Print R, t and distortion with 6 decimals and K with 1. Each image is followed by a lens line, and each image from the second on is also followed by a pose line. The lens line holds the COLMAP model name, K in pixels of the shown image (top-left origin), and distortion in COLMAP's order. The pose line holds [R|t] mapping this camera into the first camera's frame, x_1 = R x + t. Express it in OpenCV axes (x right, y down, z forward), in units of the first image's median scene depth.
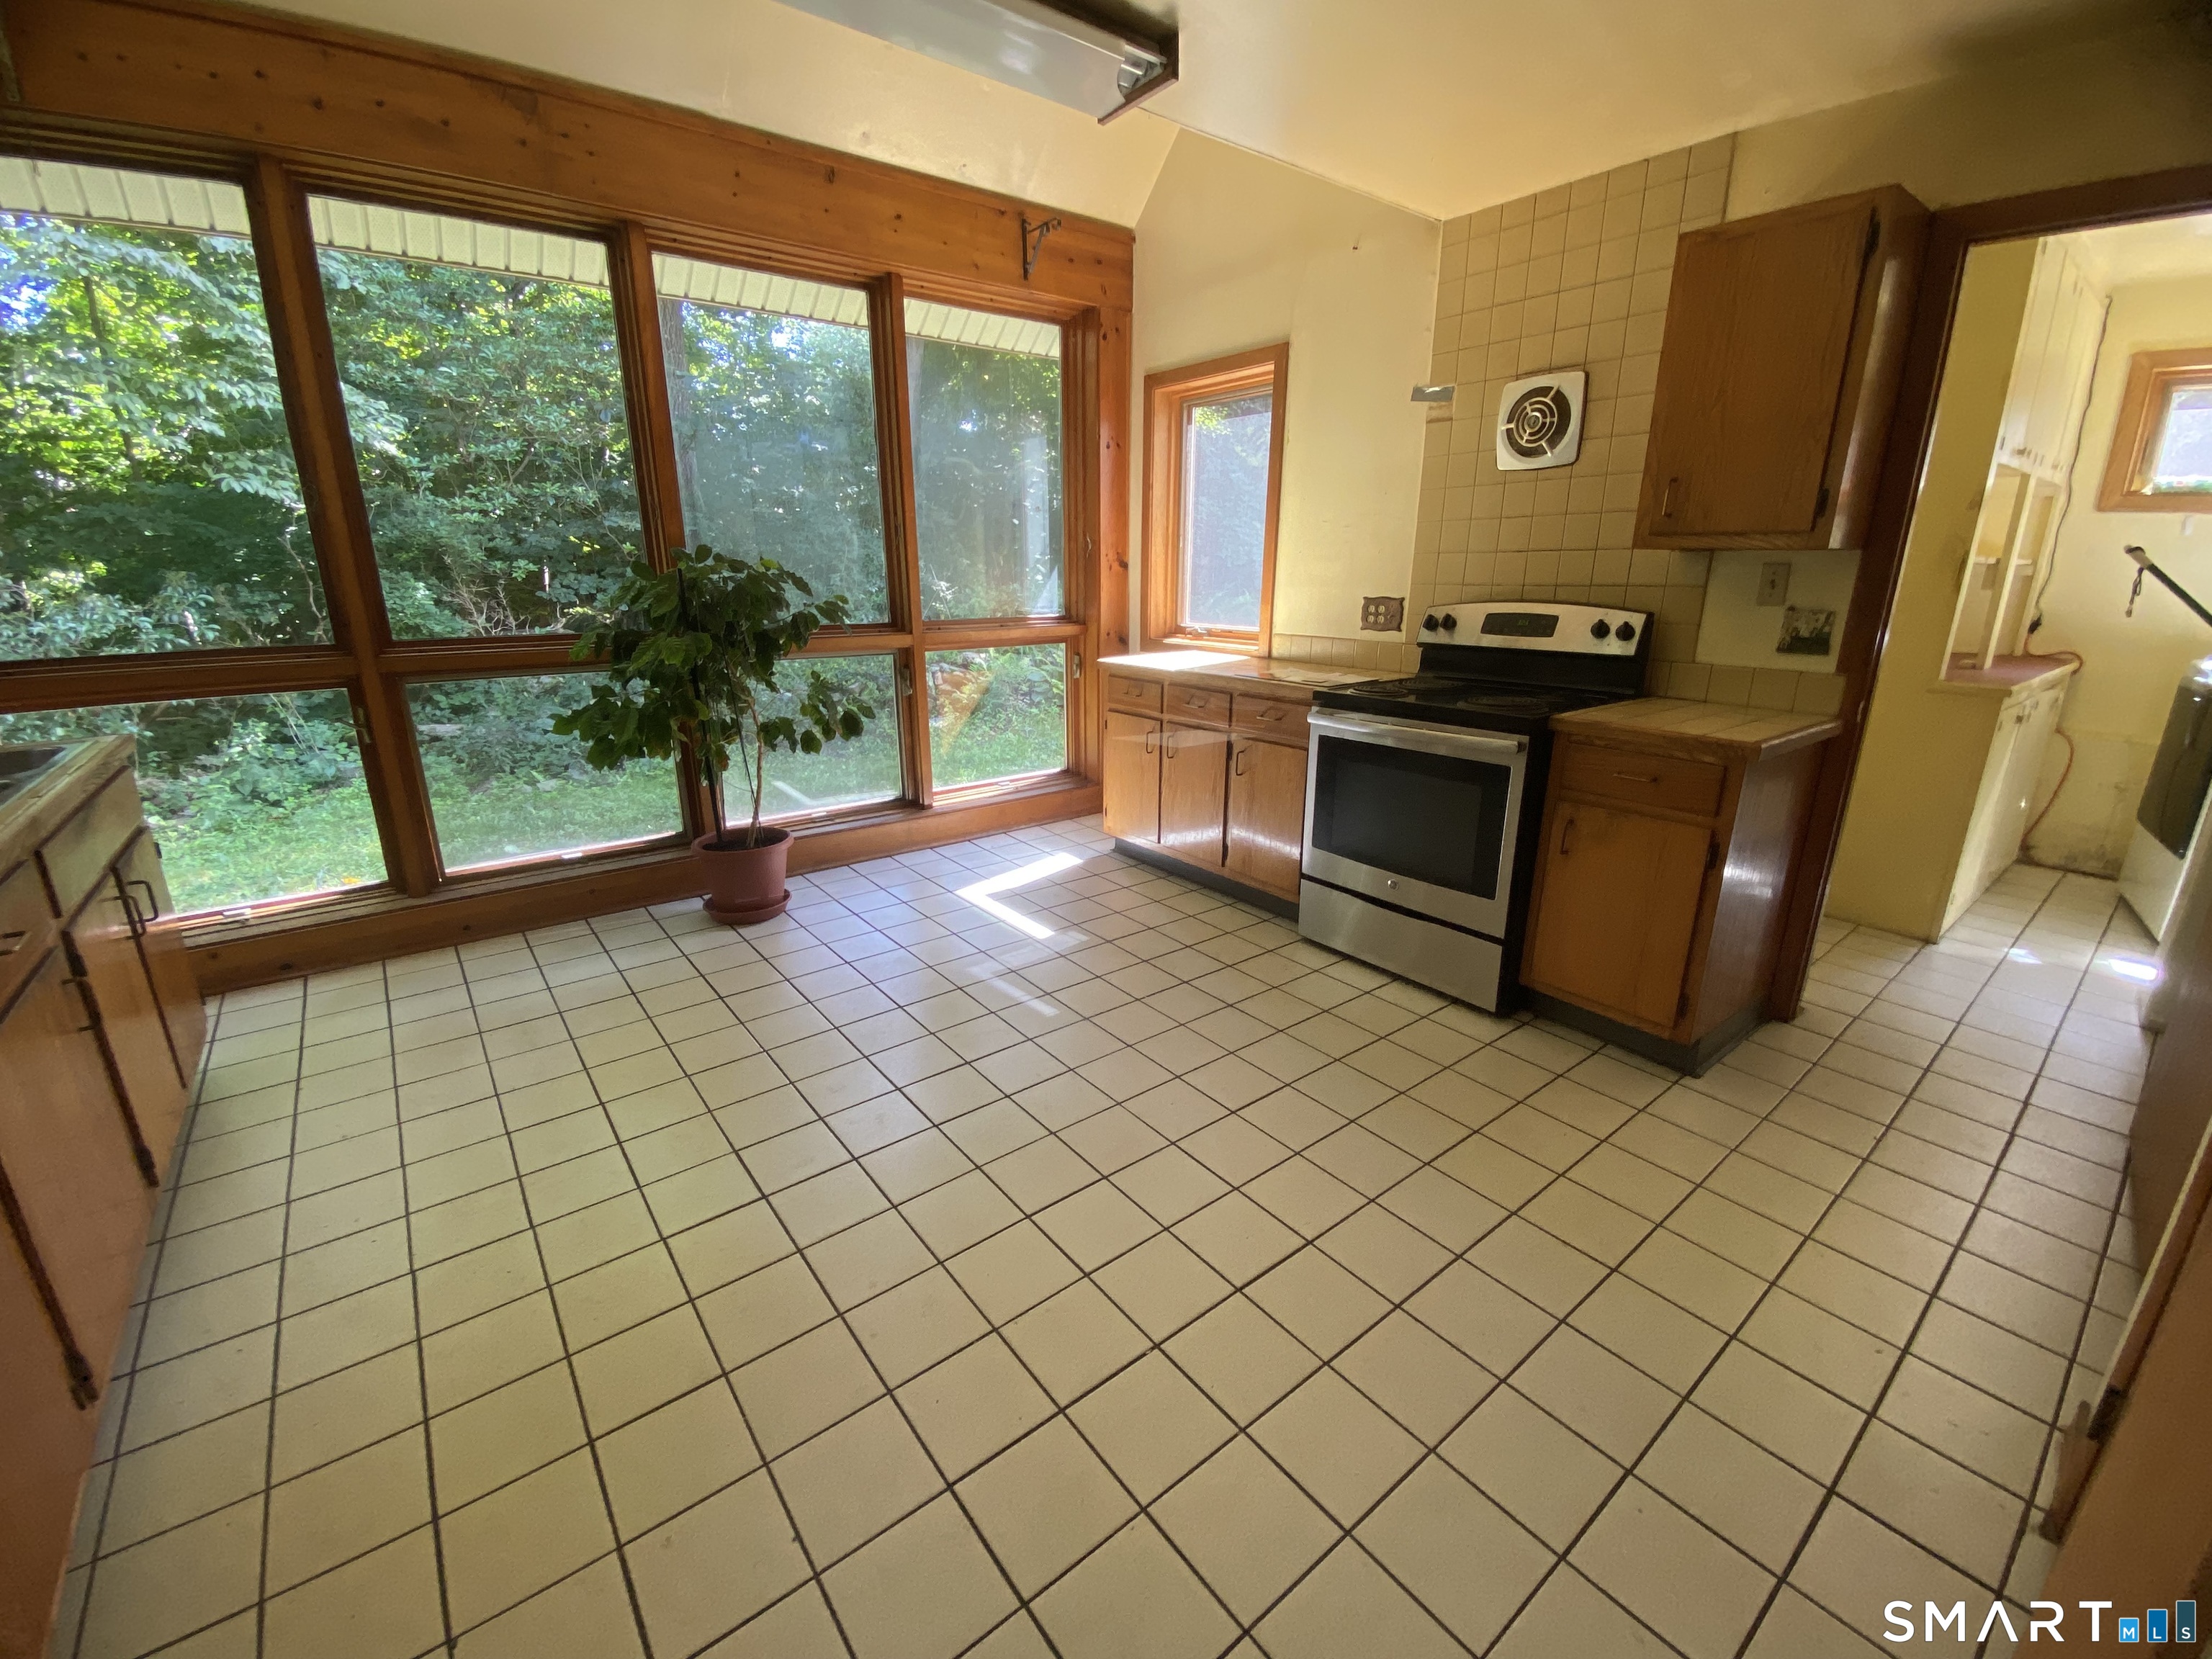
lens RADIAL K [[890.9, 0, 1098.8], [0, 890.9, 830.2], [0, 0, 1]] dist [-0.019946, -0.004212]
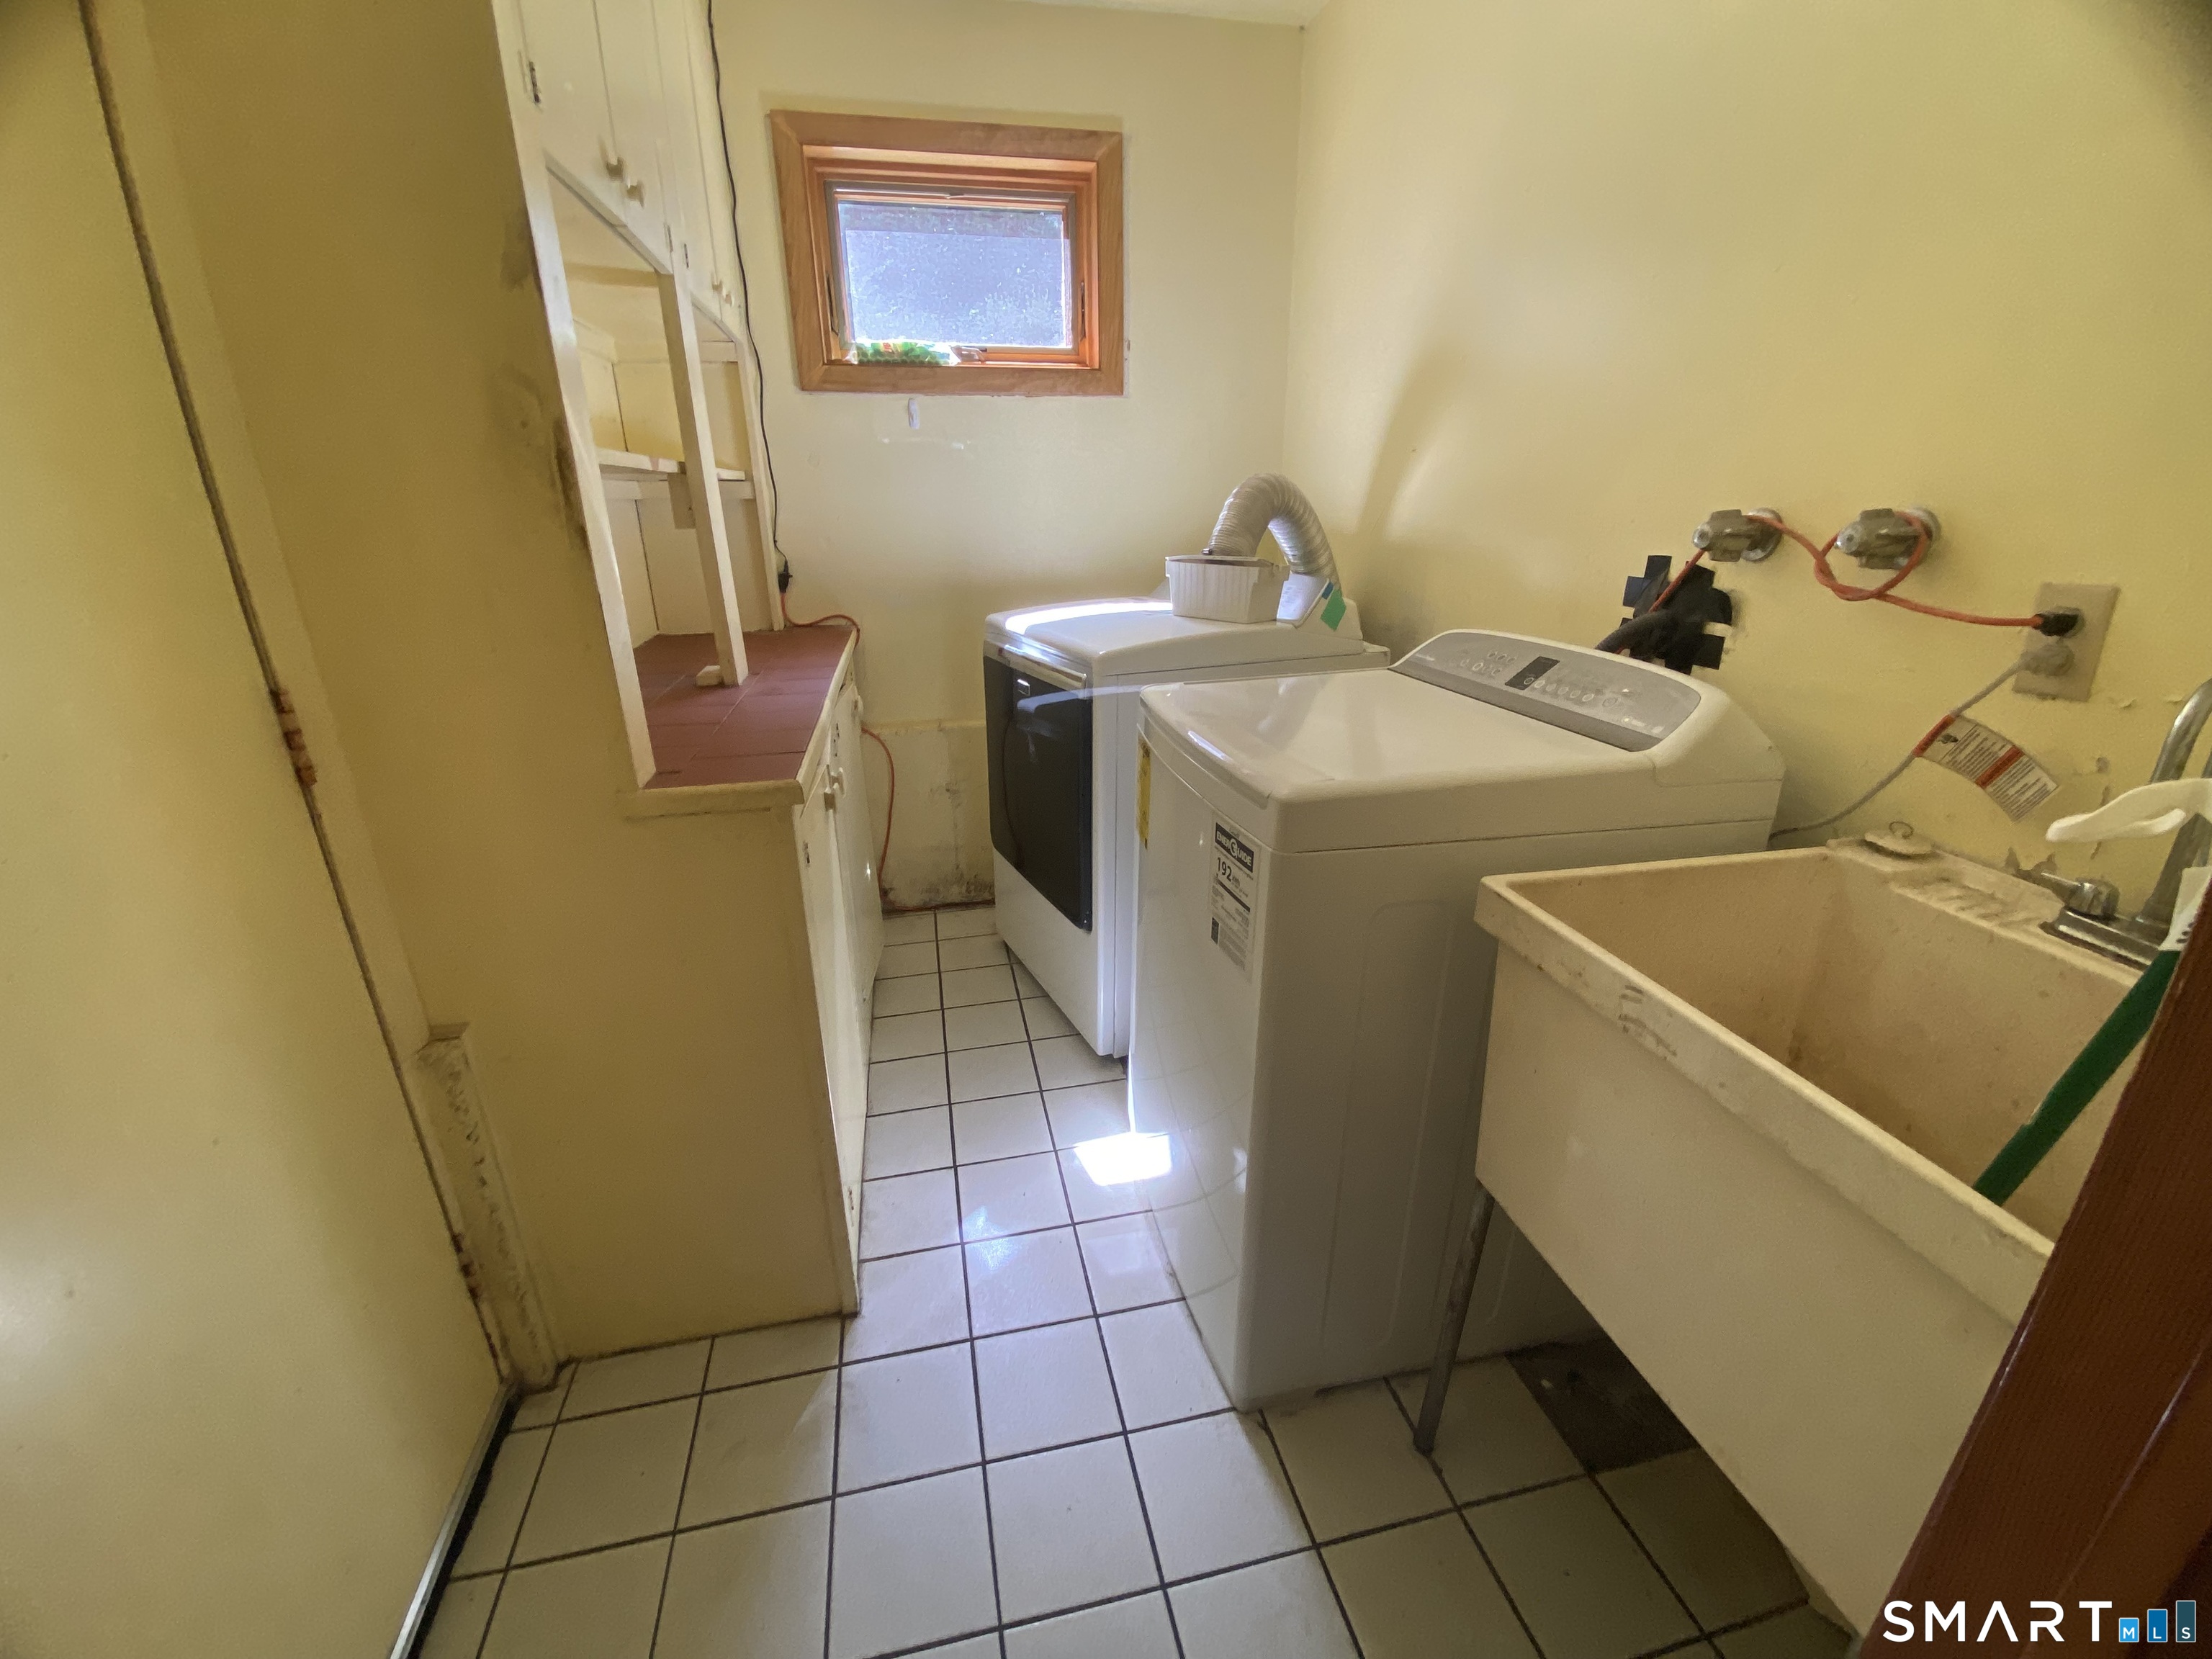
lens RADIAL K [[890.9, 0, 1114.2], [0, 890.9, 817.1], [0, 0, 1]] dist [-0.019946, -0.004212]
pose [[0.404851, -0.309242, 0.860503, 0.495999], [0.270973, 0.939378, 0.210100, -0.125332], [-0.873310, 0.148114, 0.464104, 0.447646]]
